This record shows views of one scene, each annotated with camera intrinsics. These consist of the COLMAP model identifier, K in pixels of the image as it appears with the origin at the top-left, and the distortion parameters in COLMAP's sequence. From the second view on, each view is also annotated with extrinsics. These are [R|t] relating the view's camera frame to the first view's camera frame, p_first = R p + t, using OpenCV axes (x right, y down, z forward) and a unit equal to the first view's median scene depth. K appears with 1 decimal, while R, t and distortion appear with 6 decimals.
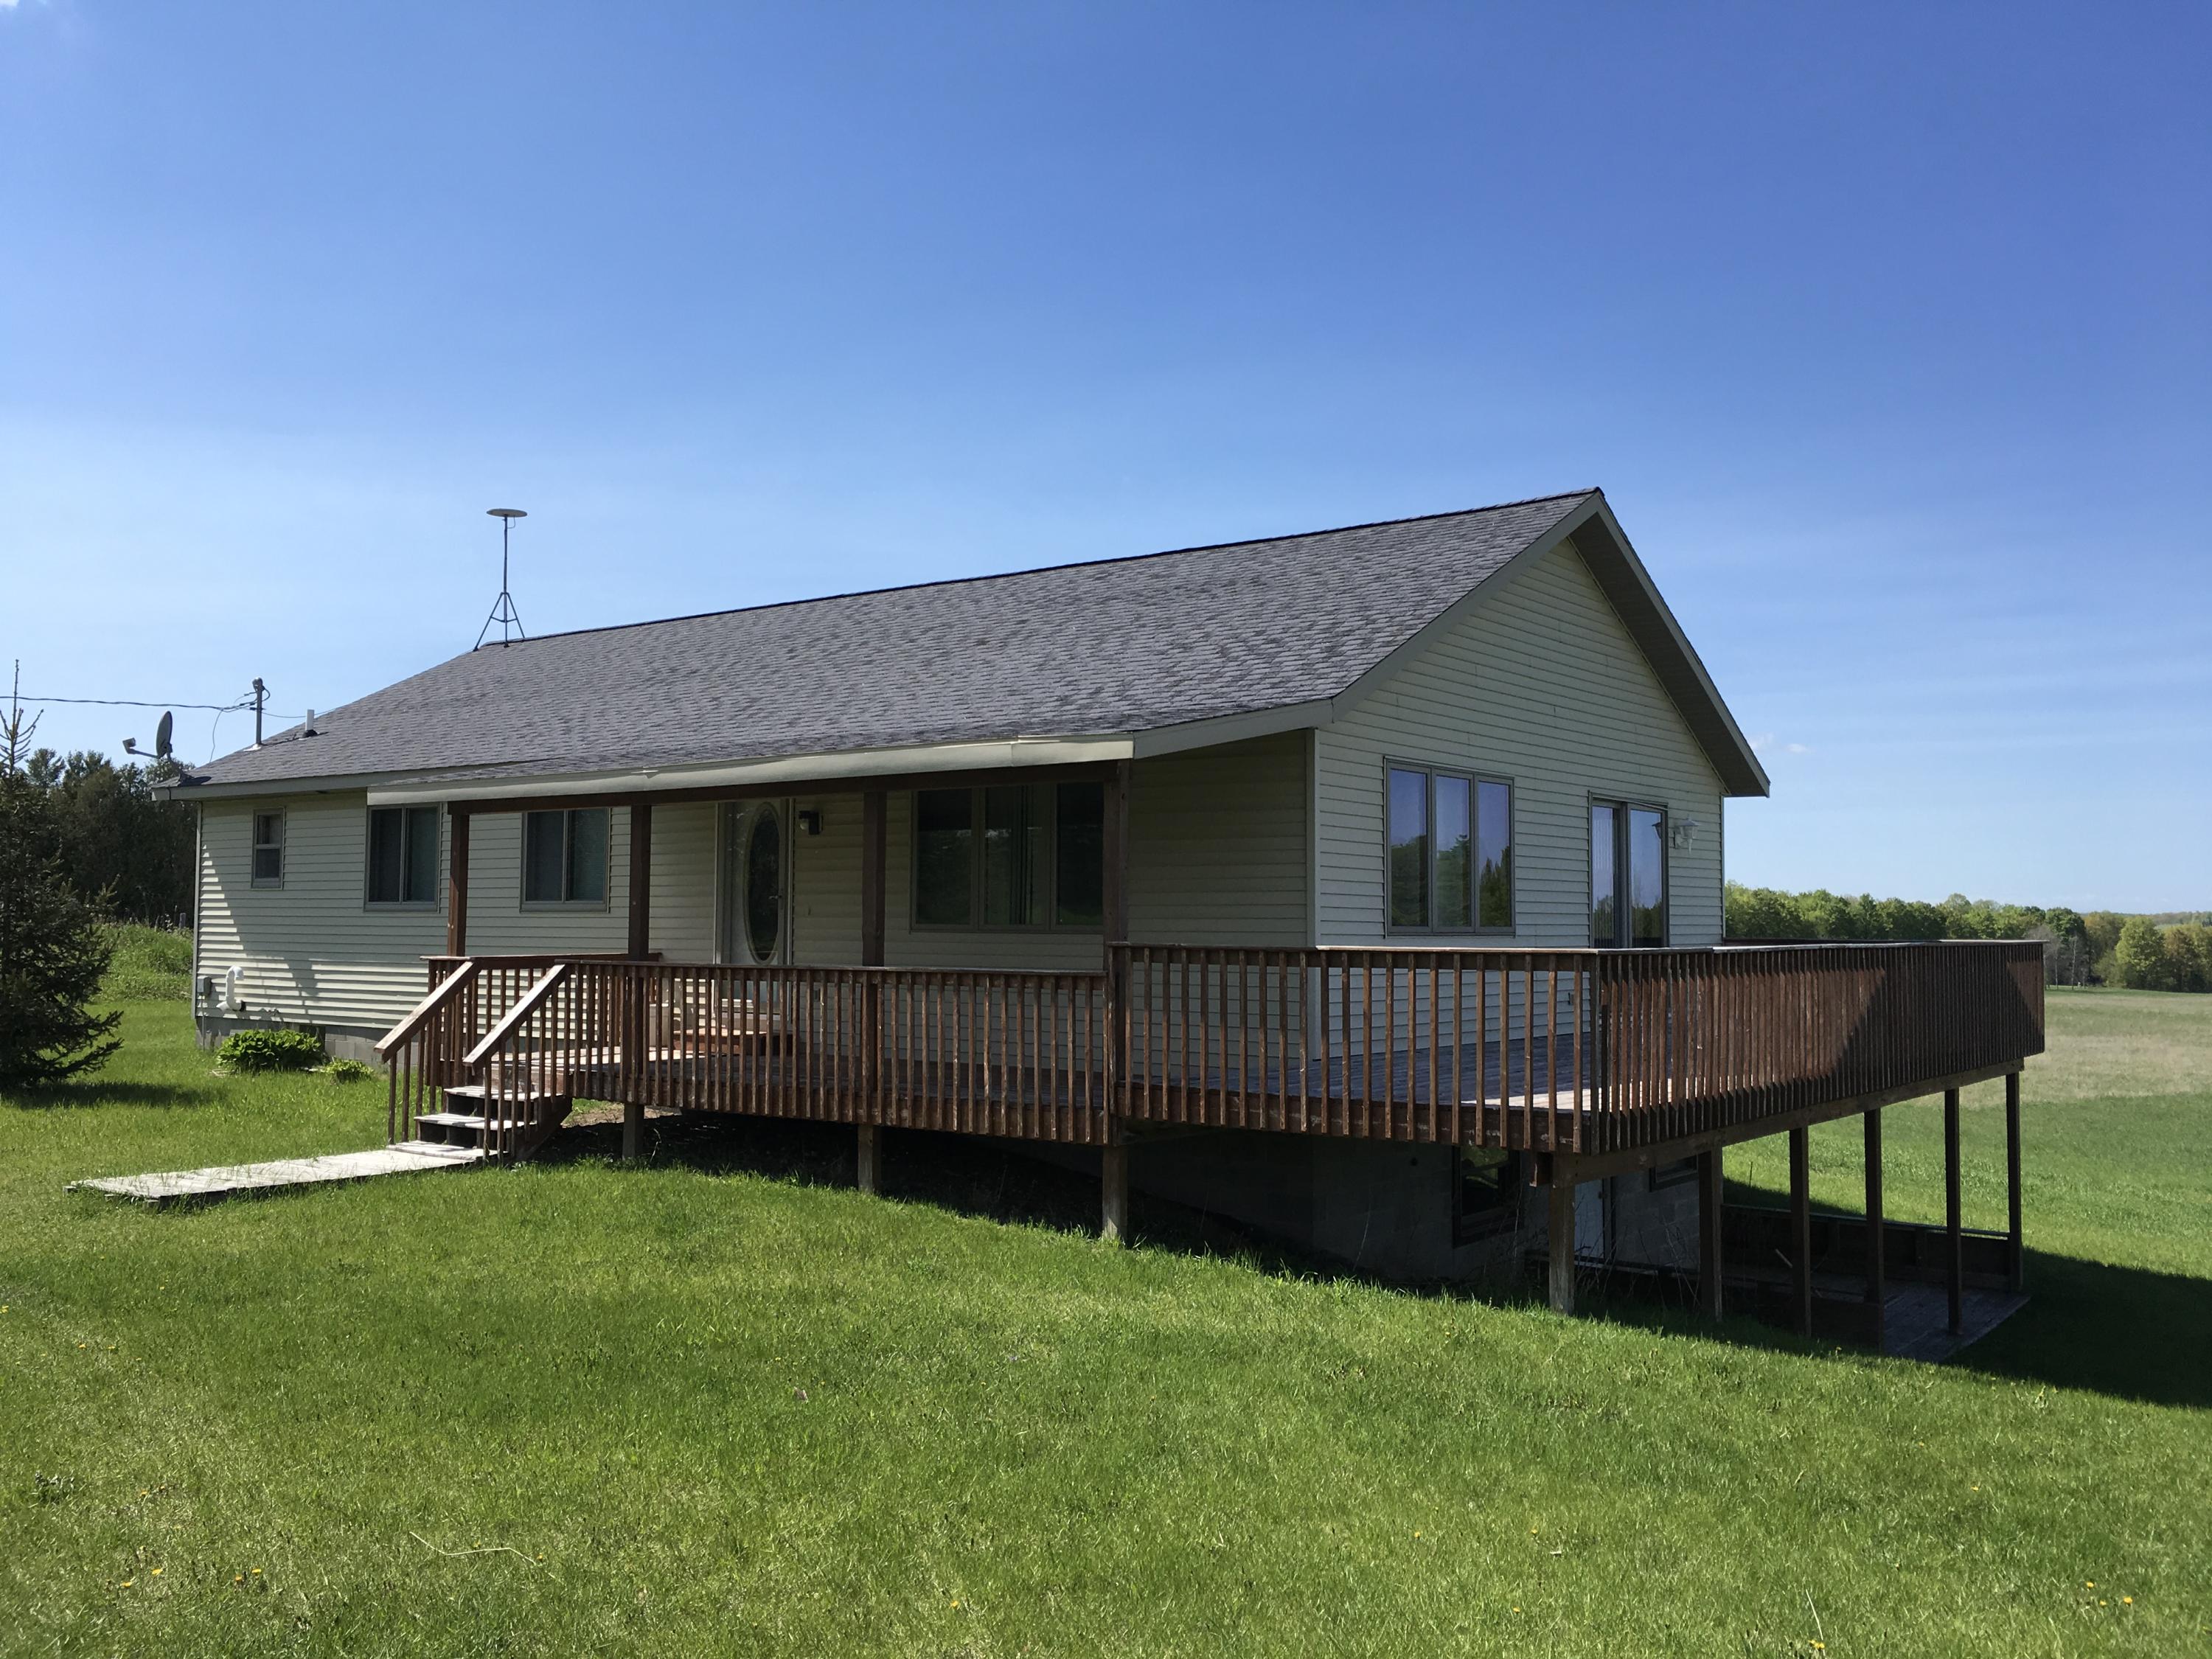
lens RADIAL K [[1887.6, 0, 1106.0], [0, 1887.6, 829.5], [0, 0, 1]] dist [0.071989, -0.102917]
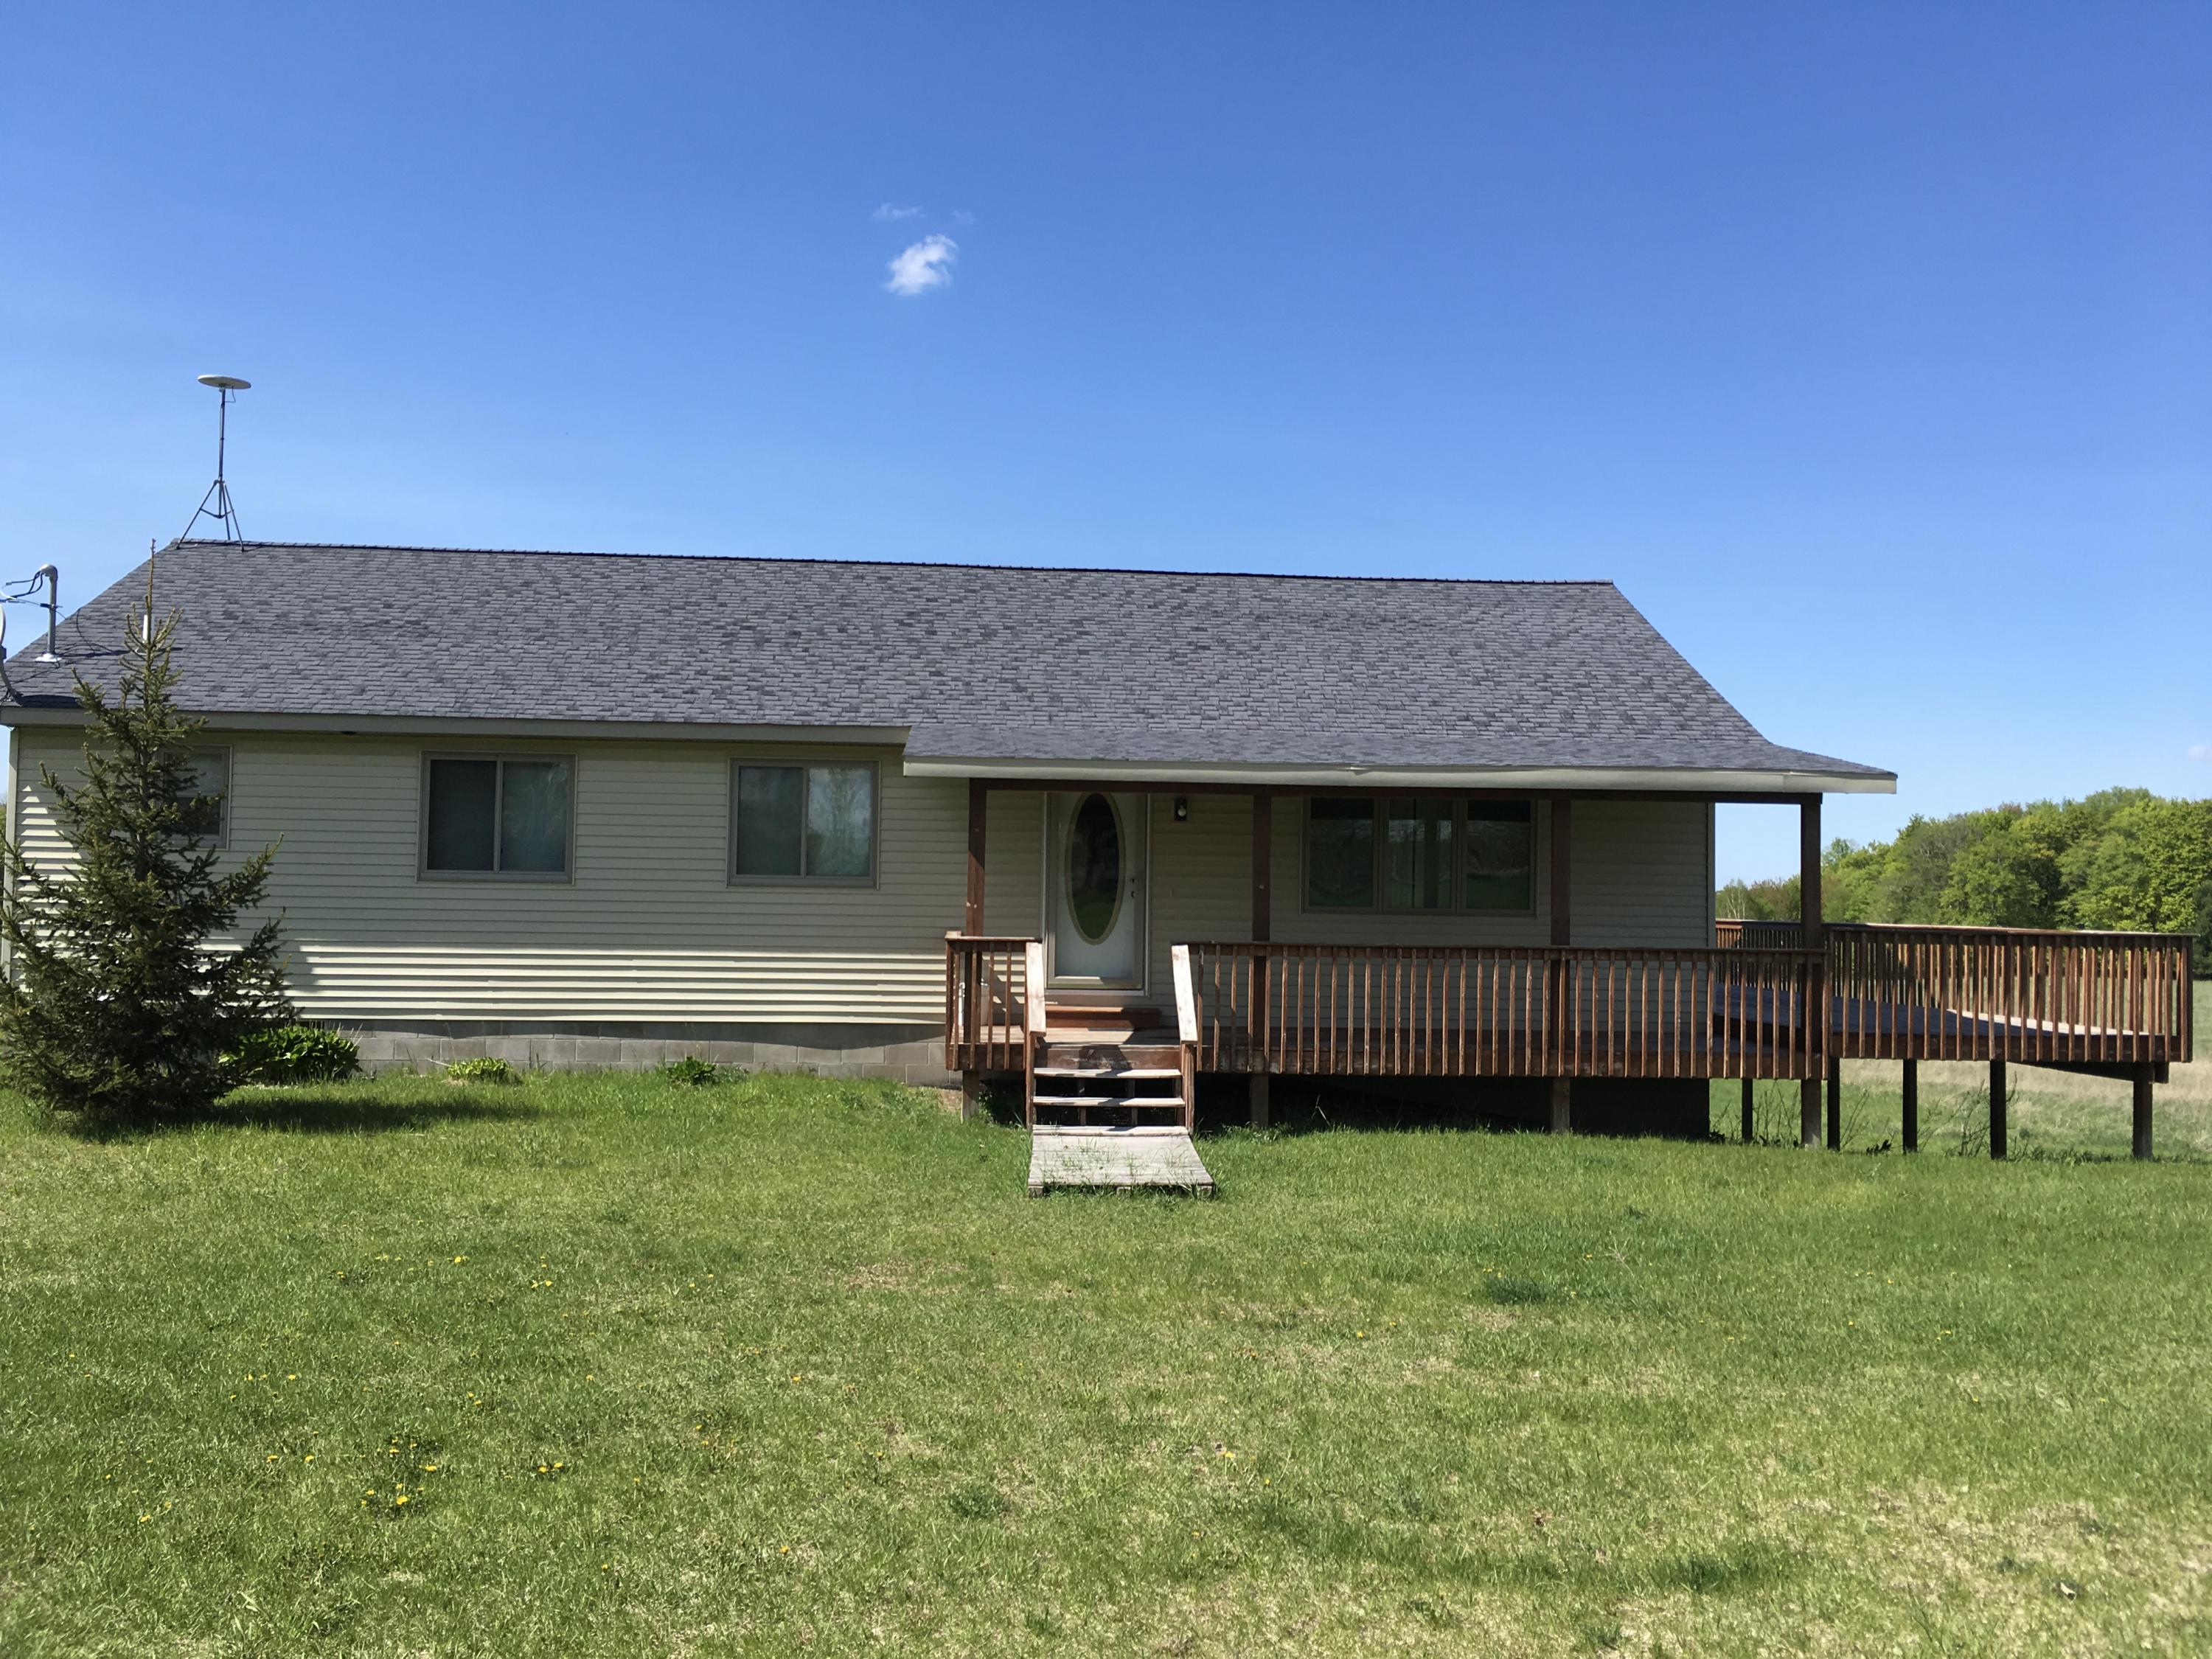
lens RADIAL K [[1887.6, 0, 1106.0], [0, 1887.6, 829.5], [0, 0, 1]] dist [0.071989, -0.102917]
pose [[0.750512, 0.030037, 0.660174, -0.853005], [-0.044022, 0.999020, 0.004593, 0.003955], [-0.659389, -0.032509, 0.751098, 0.209539]]
